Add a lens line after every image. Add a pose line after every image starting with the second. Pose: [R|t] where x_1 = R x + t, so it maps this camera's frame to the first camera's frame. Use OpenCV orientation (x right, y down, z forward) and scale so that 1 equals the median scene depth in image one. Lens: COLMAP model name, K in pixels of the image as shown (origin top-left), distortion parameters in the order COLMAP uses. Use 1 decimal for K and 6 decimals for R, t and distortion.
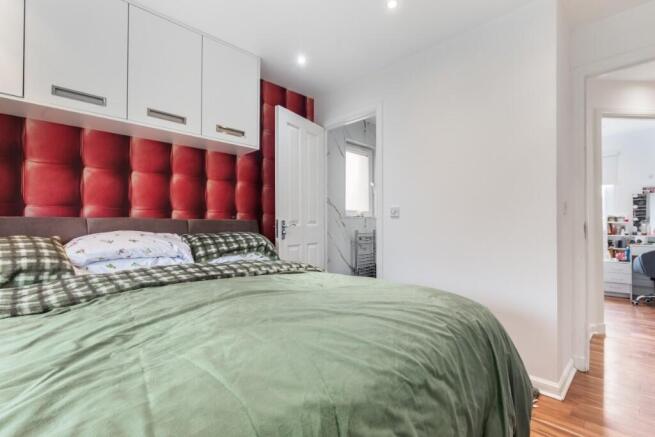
lens RADIAL K [[298.1, 0, 313.7], [0, 298.1, 221.7], [0, 0, 1]] dist [0.000922, 0.000428]
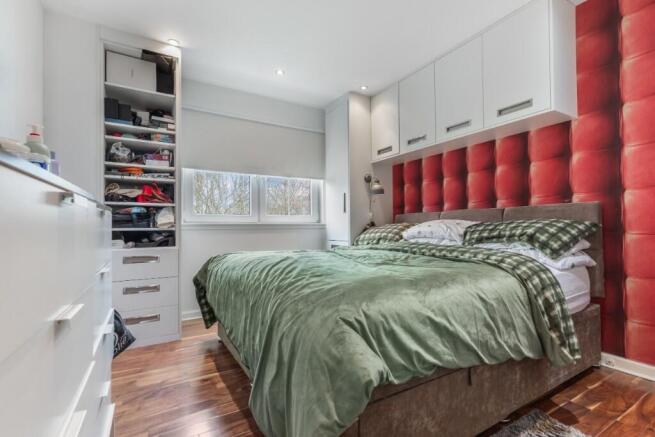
lens RADIAL K [[298.1, 0, 326.6], [0, 298.1, 220.9], [0, 0, 1]] dist [0.000922, 0.000428]
pose [[-0.121774, -0.005459, -0.992543, 0.750338], [0.051397, 0.998609, -0.011798, 0.021095], [0.991226, -0.052450, -0.121324, 0.533927]]
